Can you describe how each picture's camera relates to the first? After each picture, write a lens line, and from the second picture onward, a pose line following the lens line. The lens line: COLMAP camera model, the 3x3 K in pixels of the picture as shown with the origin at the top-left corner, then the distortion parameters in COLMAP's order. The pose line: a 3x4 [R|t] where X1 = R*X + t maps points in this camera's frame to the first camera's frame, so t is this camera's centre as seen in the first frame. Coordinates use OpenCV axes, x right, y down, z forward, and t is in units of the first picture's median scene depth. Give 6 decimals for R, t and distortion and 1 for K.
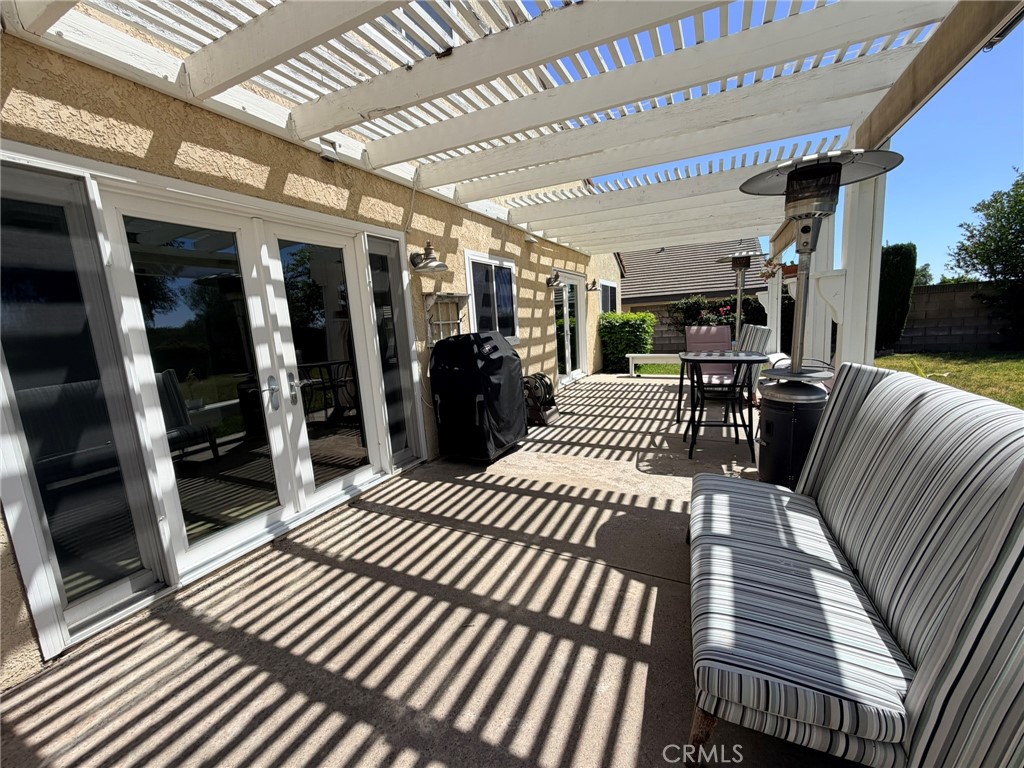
lens RADIAL K [[402.9, 0, 509.5], [0, 402.9, 388.4], [0, 0, 1]] dist [-0.010943, -0.000557]
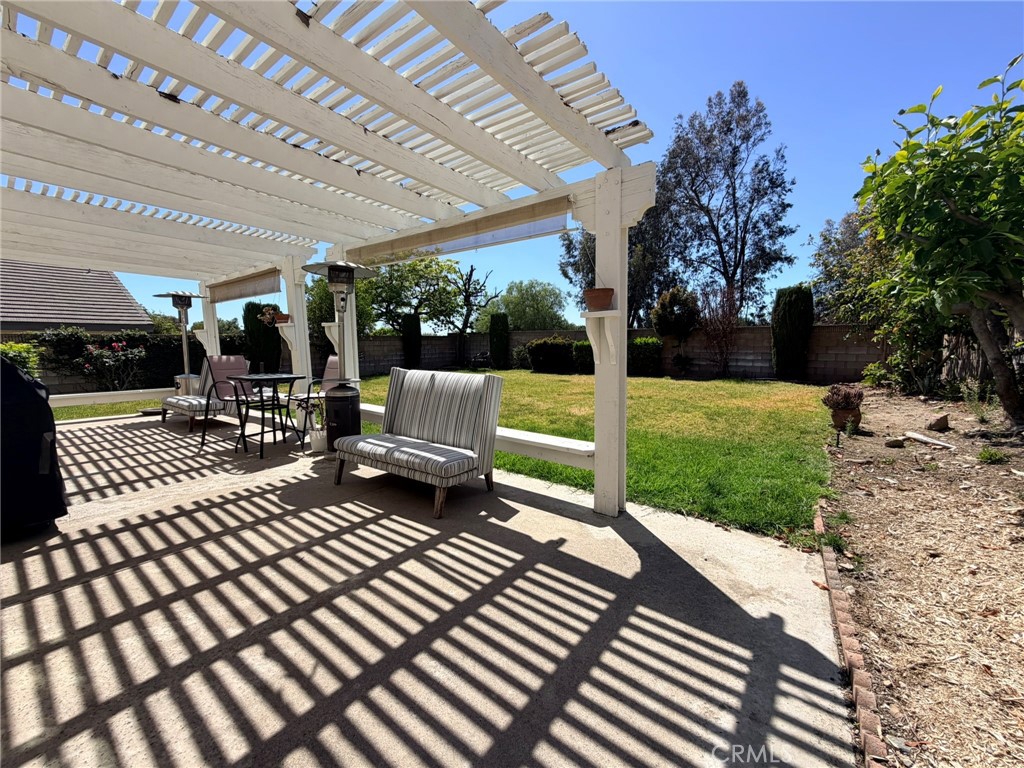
lens RADIAL K [[402.9, 0, 511.4], [0, 402.9, 383.0], [0, 0, 1]] dist [-0.010943, -0.000557]
pose [[0.173116, -0.038616, 0.984144, -0.836306], [0.156871, 0.987556, 0.011155, 0.068332], [-0.972328, 0.152453, 0.177019, -0.005373]]
